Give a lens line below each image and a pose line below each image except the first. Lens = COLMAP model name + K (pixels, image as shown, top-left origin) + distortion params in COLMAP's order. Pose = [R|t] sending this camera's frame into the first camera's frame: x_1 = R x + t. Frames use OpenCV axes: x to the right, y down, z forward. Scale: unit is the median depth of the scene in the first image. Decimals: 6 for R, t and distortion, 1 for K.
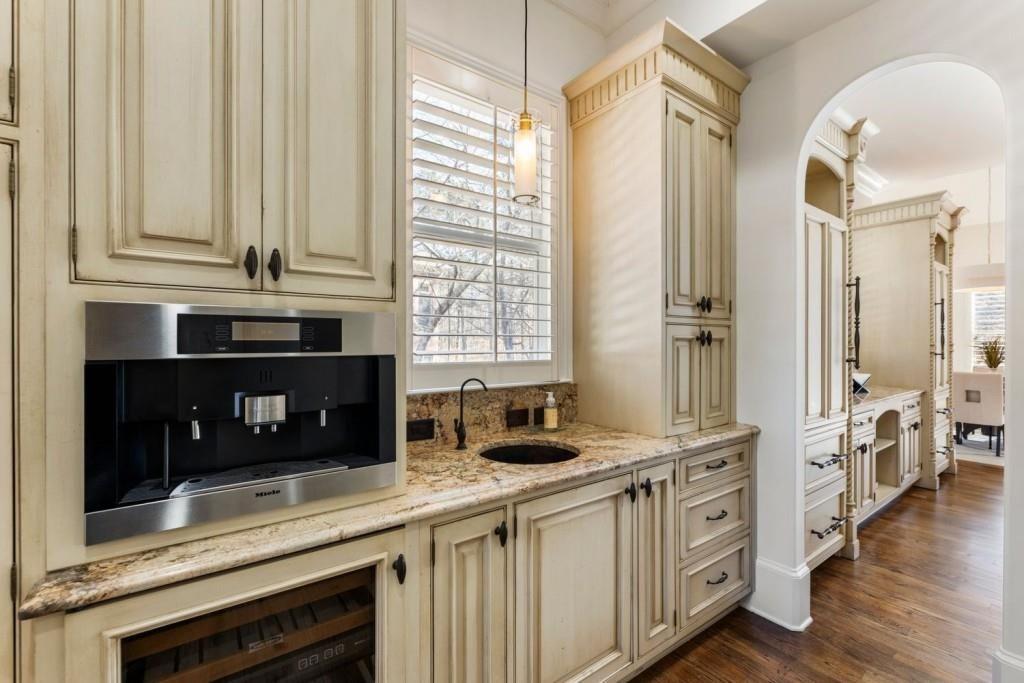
lens RADIAL K [[437.4, 0, 522.2], [0, 437.4, 340.8], [0, 0, 1]] dist [0.000323, -0.000089]
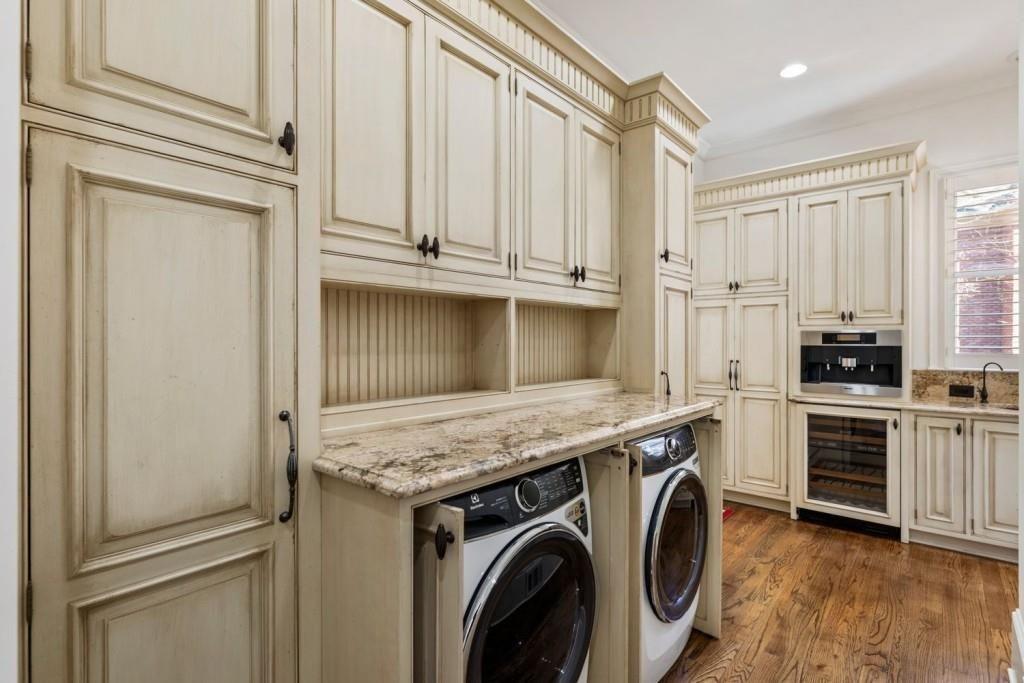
lens RADIAL K [[437.4, 0, 522.2], [0, 437.4, 340.8], [0, 0, 1]] dist [0.000323, -0.000089]
pose [[0.164094, 0.000483, -0.986445, 2.104224], [-0.001920, 0.999998, 0.000170, 0.006290], [0.986443, 0.001867, 0.164094, -1.807502]]
